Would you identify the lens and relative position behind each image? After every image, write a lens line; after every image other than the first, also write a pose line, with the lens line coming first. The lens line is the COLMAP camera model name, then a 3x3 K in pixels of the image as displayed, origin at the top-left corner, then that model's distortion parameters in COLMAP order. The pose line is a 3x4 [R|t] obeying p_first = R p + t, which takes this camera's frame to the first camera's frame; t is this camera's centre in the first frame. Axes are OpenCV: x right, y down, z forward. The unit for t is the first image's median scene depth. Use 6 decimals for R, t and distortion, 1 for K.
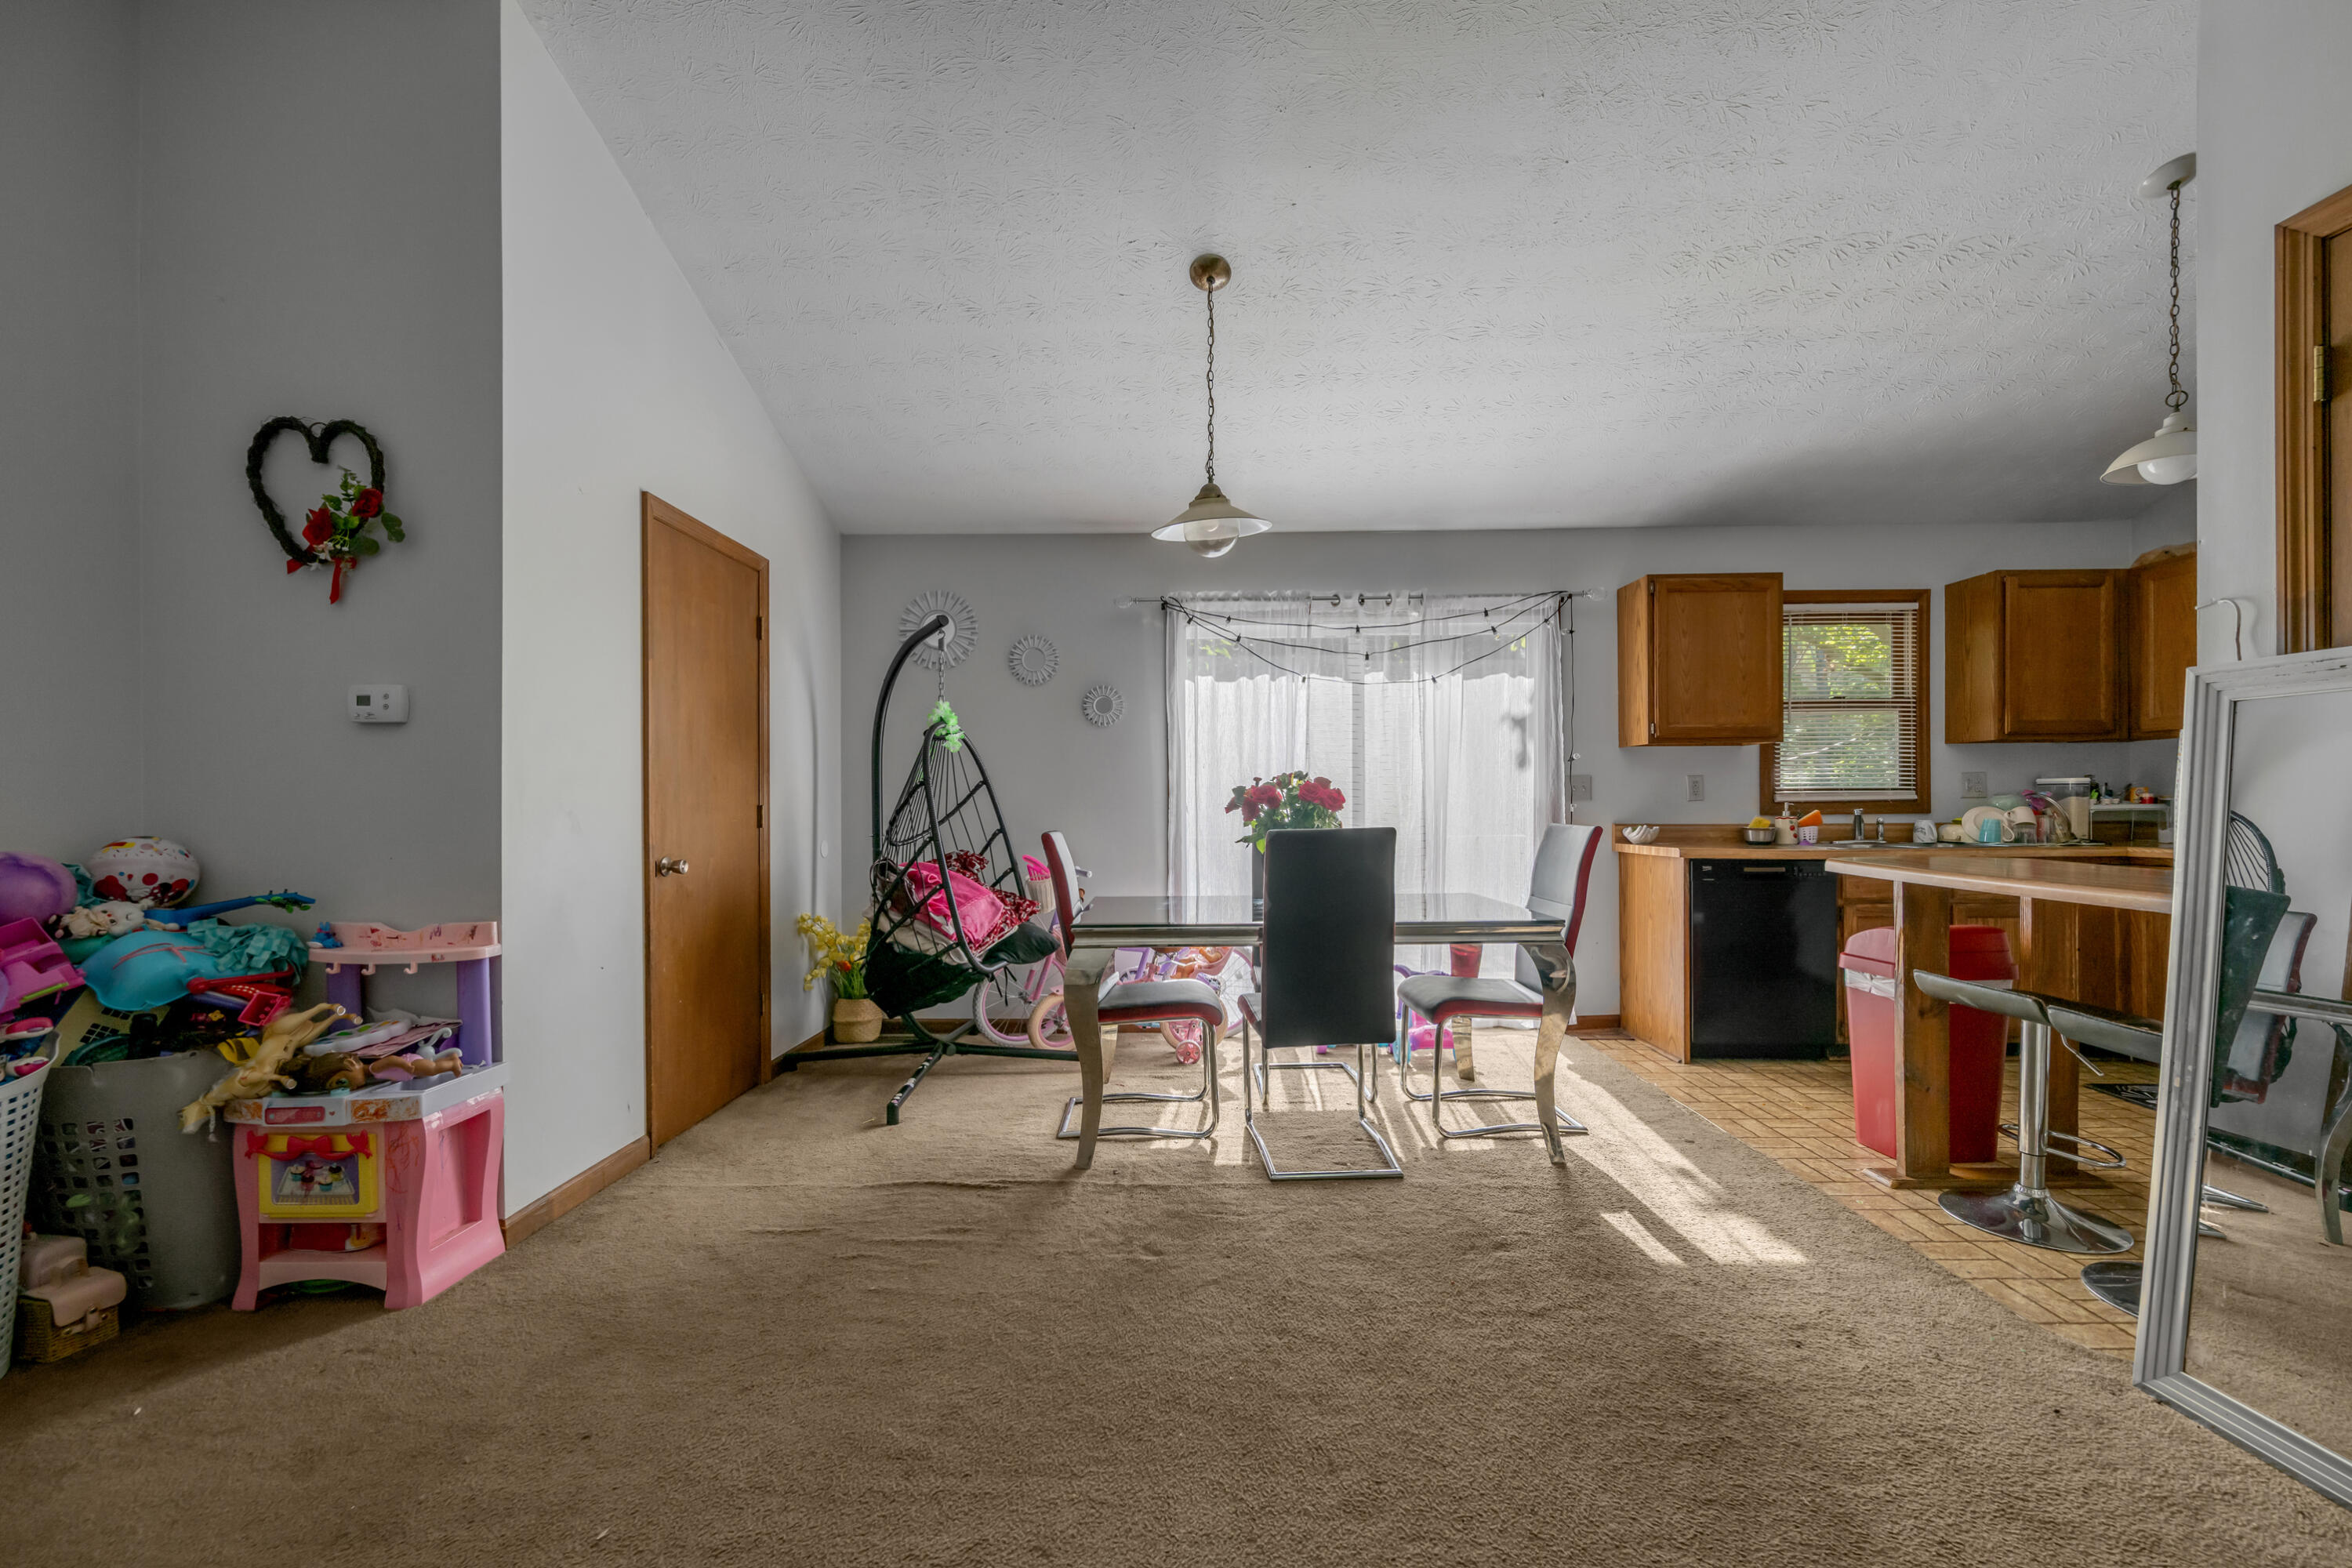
lens RADIAL K [[920.2, 0, 1186.8], [0, 920.2, 801.4], [0, 0, 1]] dist [-0.006385, 0.000017]
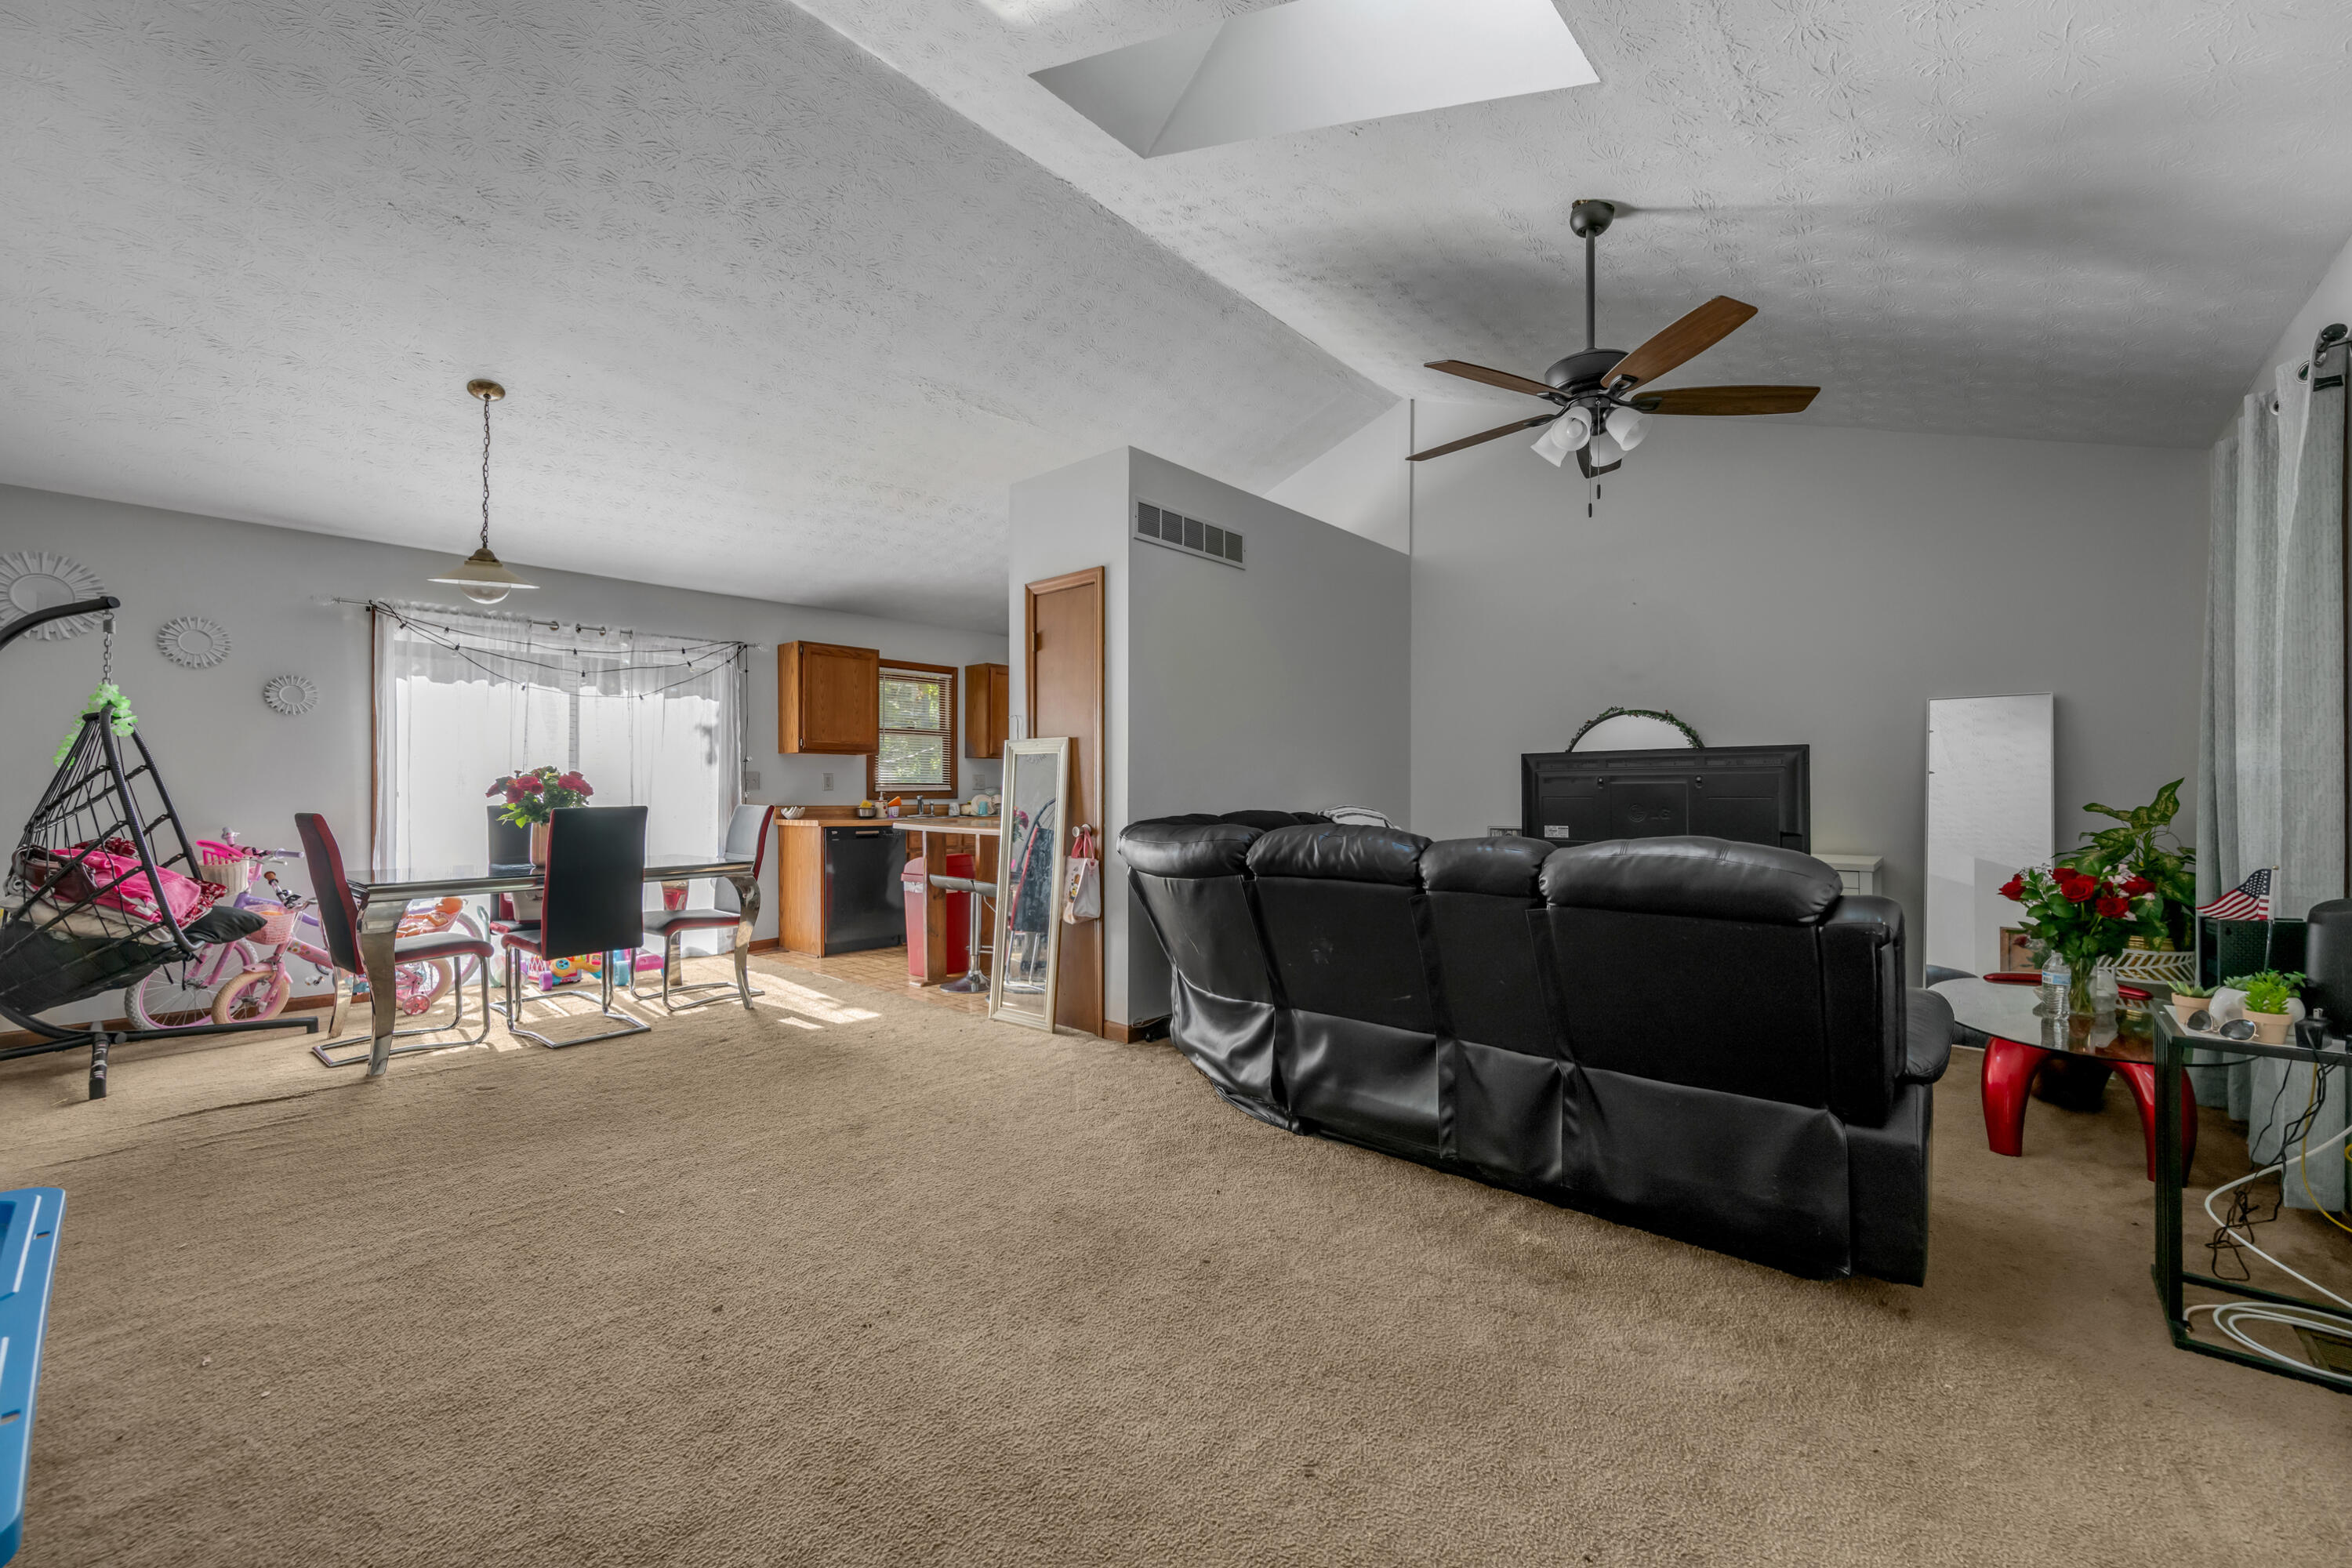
lens RADIAL K [[920.2, 0, 1186.8], [0, 920.2, 801.4], [0, 0, 1]] dist [-0.006385, 0.000017]
pose [[0.639867, -0.002941, 0.768480, -0.252431], [-0.005577, 0.999949, 0.008470, 0.001696], [-0.768466, -0.009706, 0.639817, -0.461220]]
